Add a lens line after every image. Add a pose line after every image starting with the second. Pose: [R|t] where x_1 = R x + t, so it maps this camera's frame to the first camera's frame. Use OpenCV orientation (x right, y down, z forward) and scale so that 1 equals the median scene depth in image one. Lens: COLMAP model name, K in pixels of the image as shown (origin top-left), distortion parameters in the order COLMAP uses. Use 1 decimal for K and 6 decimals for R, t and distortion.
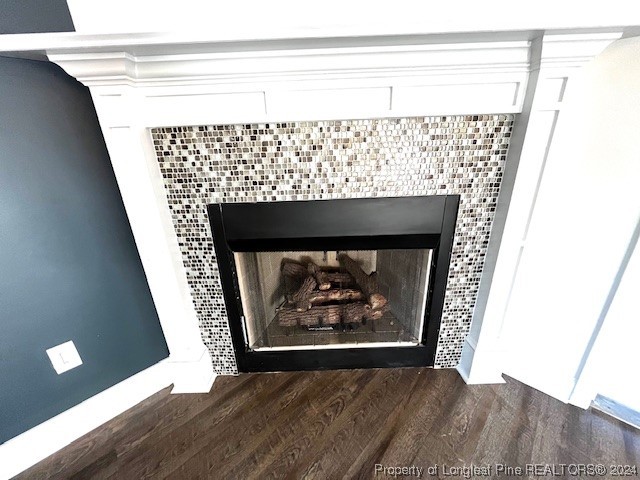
lens RADIAL K [[260.0, 0, 320.0], [0, 260.0, 240.0], [0, 0, 1]] dist [0.000584, -0.000014]
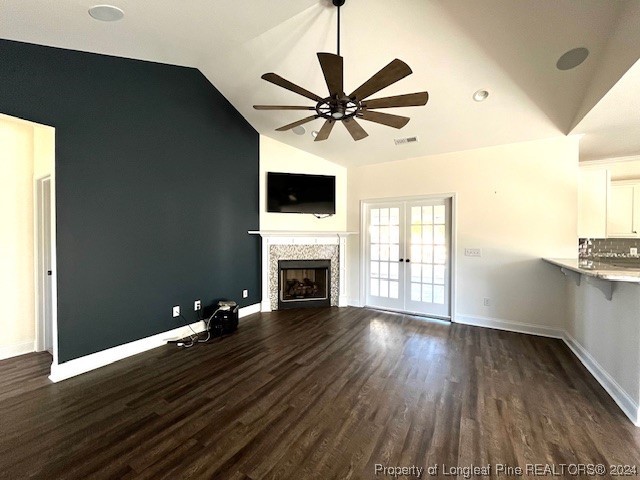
lens RADIAL K [[260.0, 0, 320.0], [0, 260.0, 240.0], [0, 0, 1]] dist [0.000584, -0.000014]
pose [[0.974363, 0.029251, 0.223071, -0.730798], [0.050004, 0.938554, -0.341490, 1.114707], [-0.219353, 0.343890, 0.913030, -3.428233]]
